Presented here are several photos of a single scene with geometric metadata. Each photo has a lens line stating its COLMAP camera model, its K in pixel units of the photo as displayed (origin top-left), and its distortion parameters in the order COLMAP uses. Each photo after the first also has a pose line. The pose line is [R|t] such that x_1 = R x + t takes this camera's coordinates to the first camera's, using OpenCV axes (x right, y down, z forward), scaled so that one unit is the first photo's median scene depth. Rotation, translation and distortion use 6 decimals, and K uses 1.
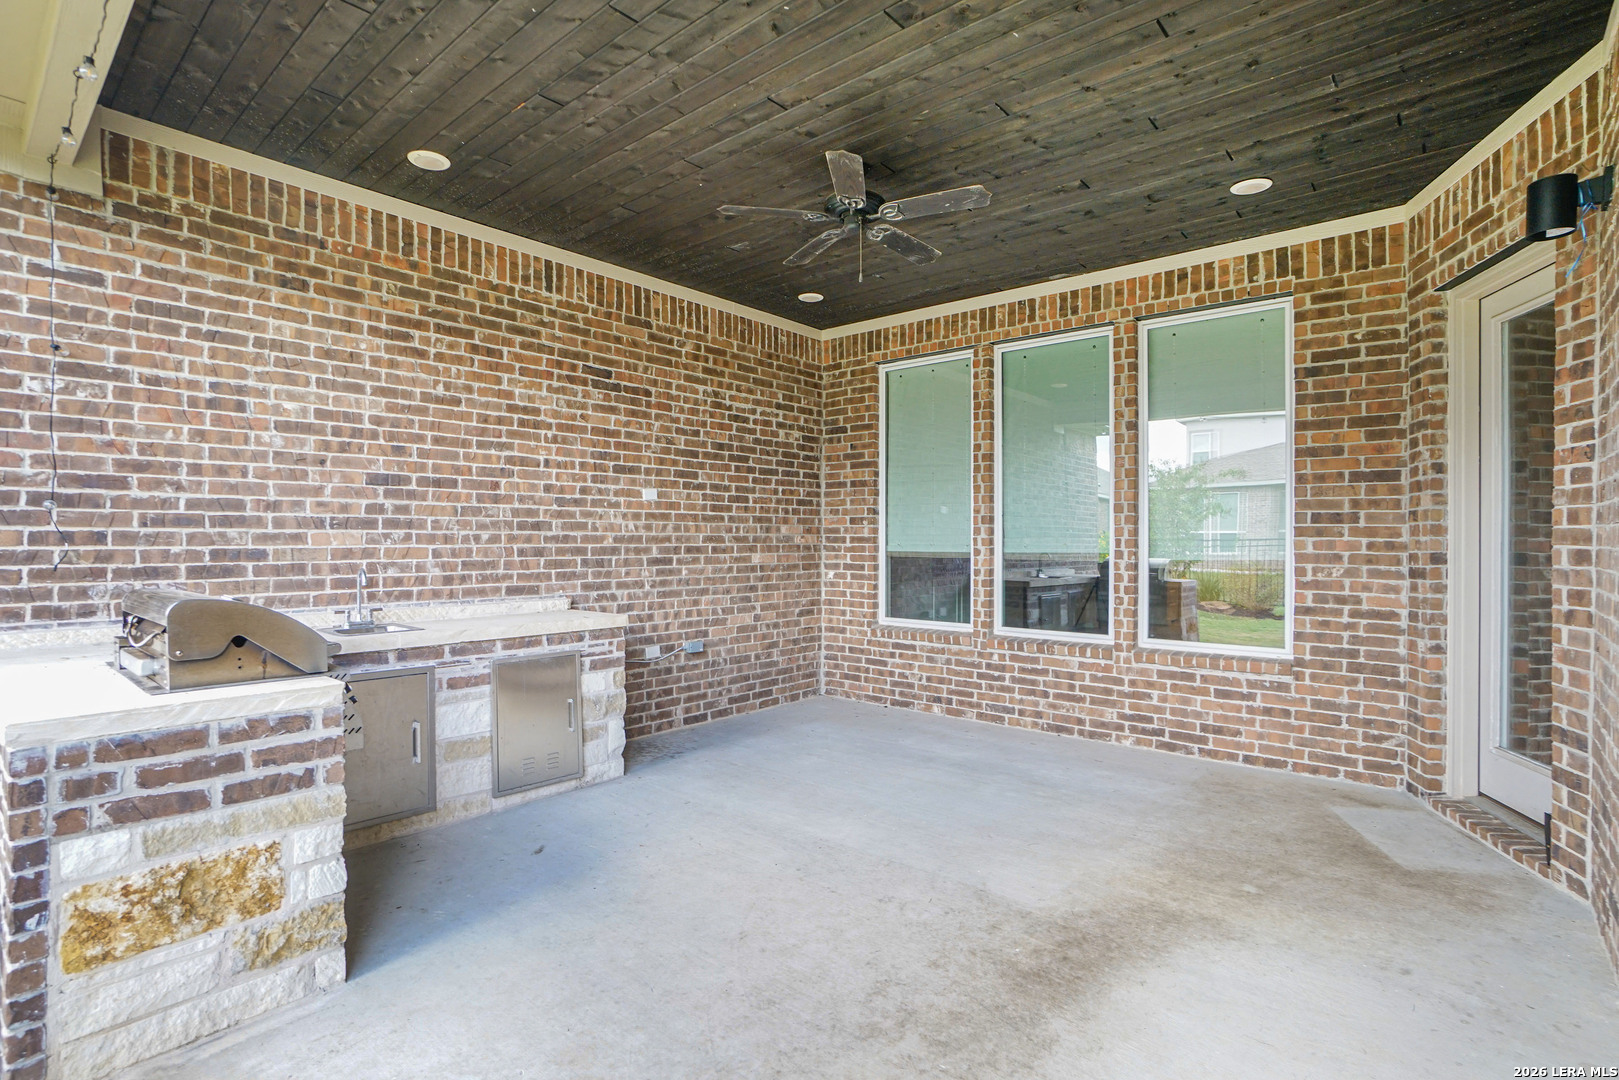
lens RADIAL K [[779.7, 0, 825.4], [0, 779.7, 543.2], [0, 0, 1]] dist [-0.054258, 0.020130]
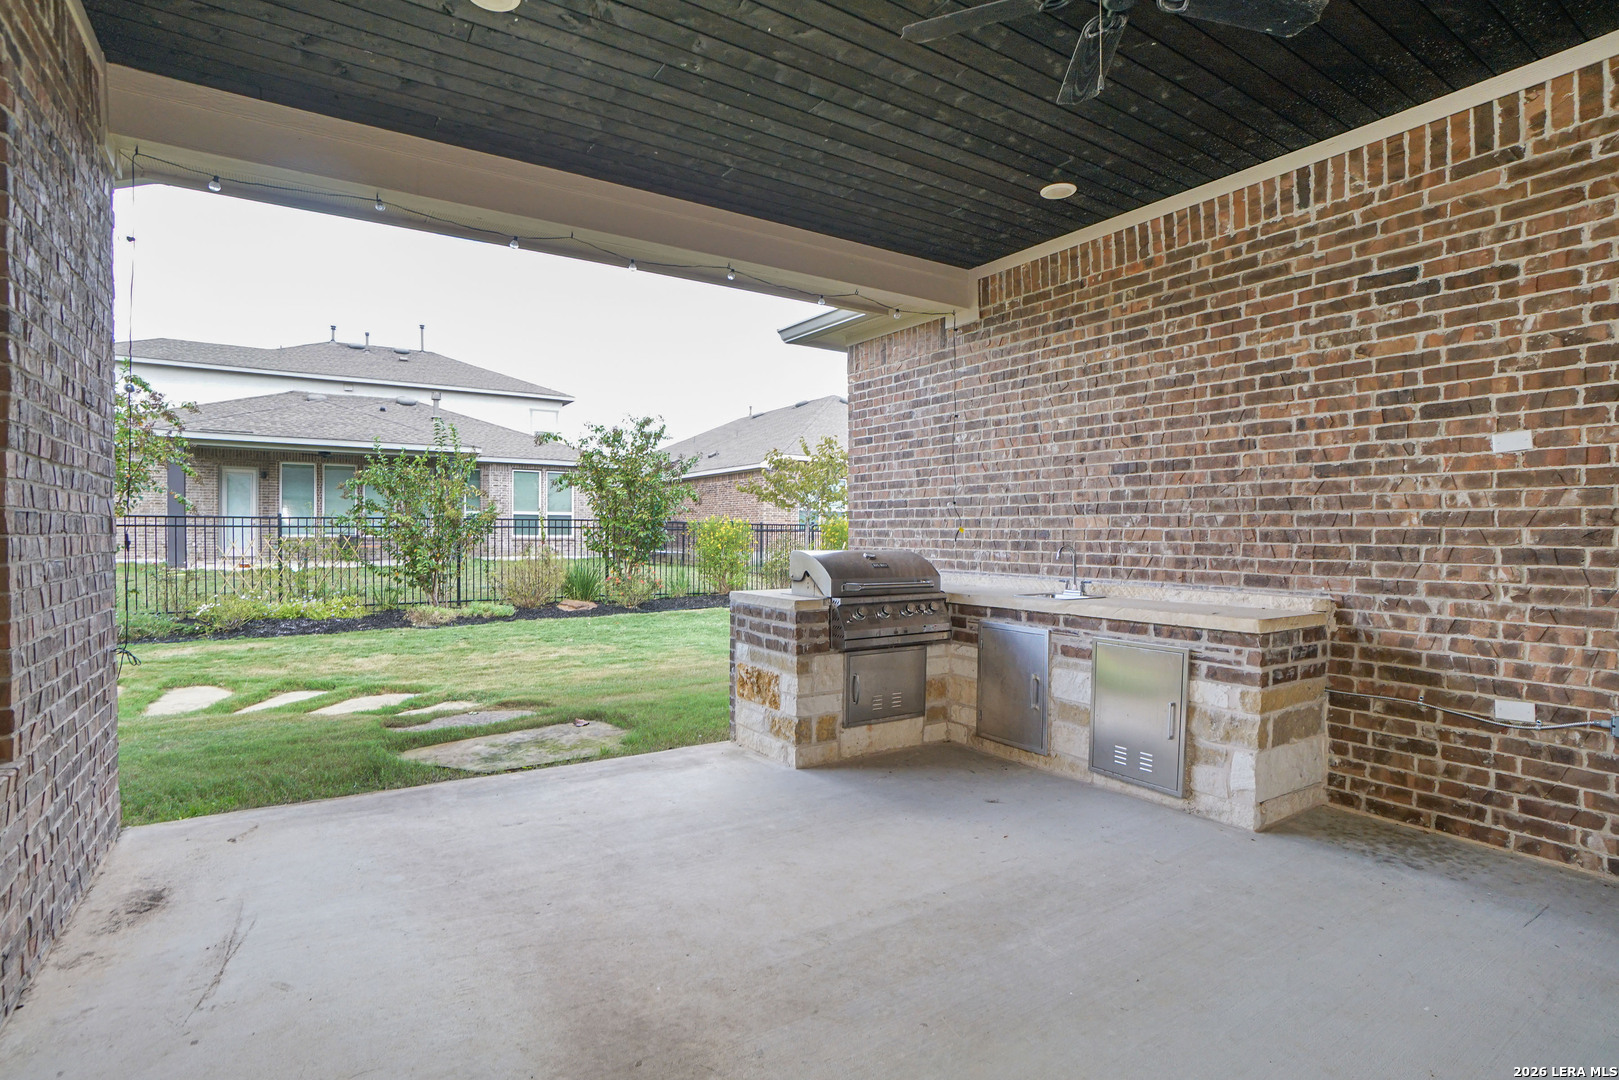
lens RADIAL K [[792.8, 0, 809.5], [0, 792.8, 540.0], [0, 0, 1]] dist [-0.058950, 0.026640]
pose [[-0.274741, 0.005102, -0.961505, 0.574955], [-0.008838, 0.999930, 0.007832, 0.014018], [0.961478, 0.010650, -0.274677, 0.775731]]
